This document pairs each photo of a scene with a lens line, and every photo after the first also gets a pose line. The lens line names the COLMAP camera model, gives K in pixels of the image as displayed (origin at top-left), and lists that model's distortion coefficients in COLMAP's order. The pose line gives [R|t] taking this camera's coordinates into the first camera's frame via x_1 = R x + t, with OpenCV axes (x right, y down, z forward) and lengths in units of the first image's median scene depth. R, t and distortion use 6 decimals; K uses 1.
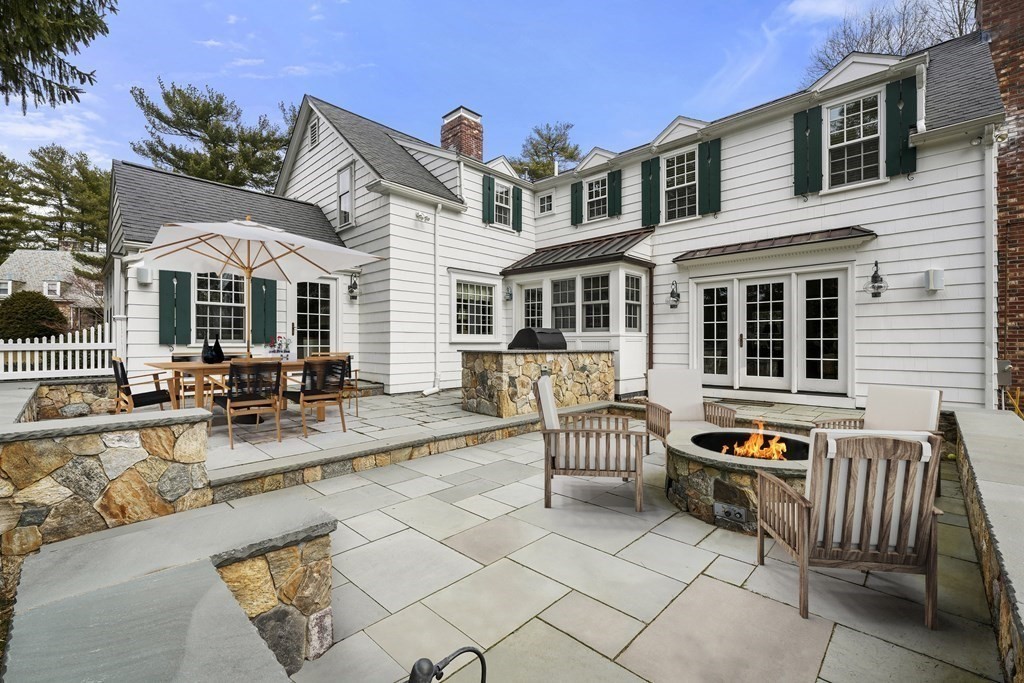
lens RADIAL K [[433.4, 0, 512.0], [0, 433.4, 341.5], [0, 0, 1]] dist [-0.000115, 0.000261]
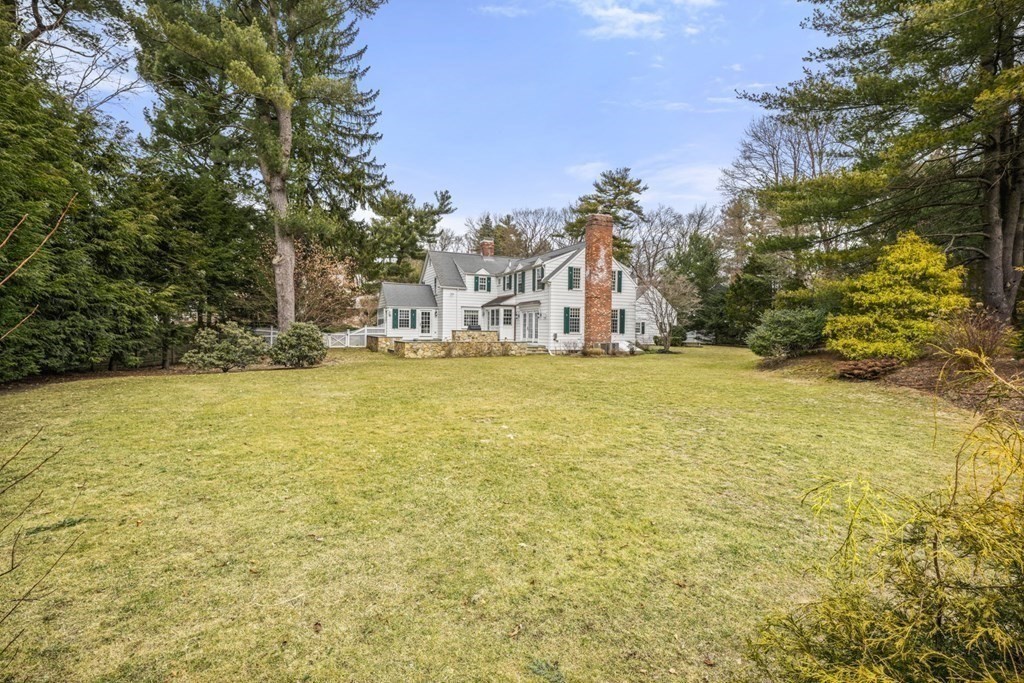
lens RADIAL K [[451.2, 0, 507.3], [0, 451.2, 334.5], [0, 0, 1]] dist [-0.001381, -0.000333]
pose [[0.933374, 0.016216, -0.358538, 1.568132], [-0.013260, 0.999855, 0.010701, 0.008293], [0.358659, -0.005234, 0.933454, -2.339115]]
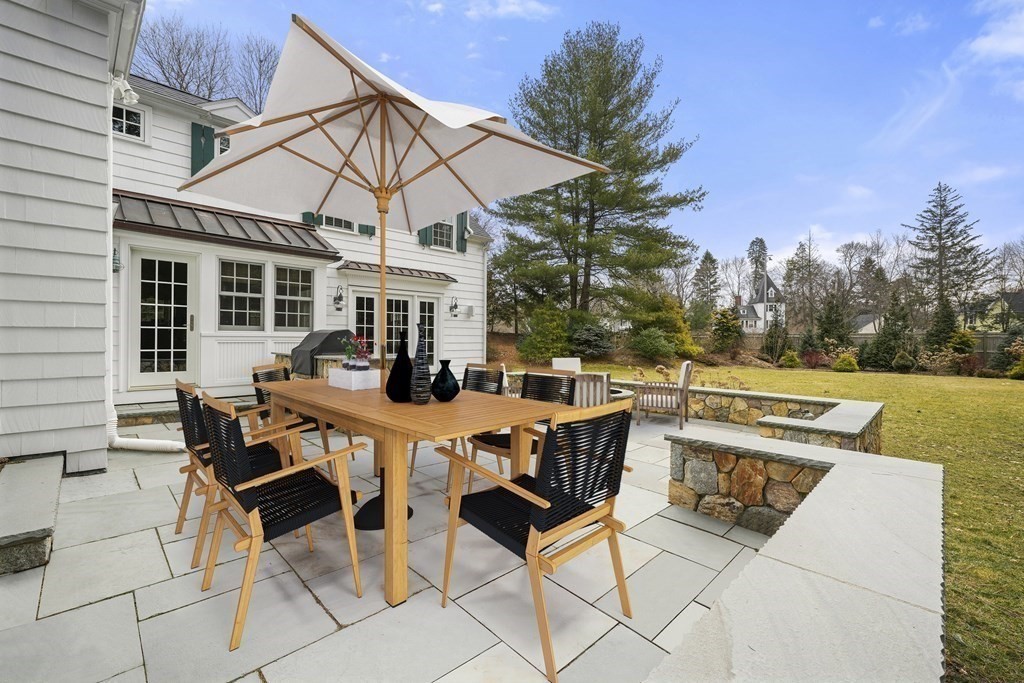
lens RADIAL K [[432.7, 0, 513.1], [0, 432.7, 331.4], [0, 0, 1]] dist [-0.000980, -0.000044]
pose [[0.012715, 0.012698, 0.999839, -0.681116], [-0.013992, 0.999824, -0.012520, -0.018251], [-0.999821, -0.013830, 0.012890, 0.547098]]
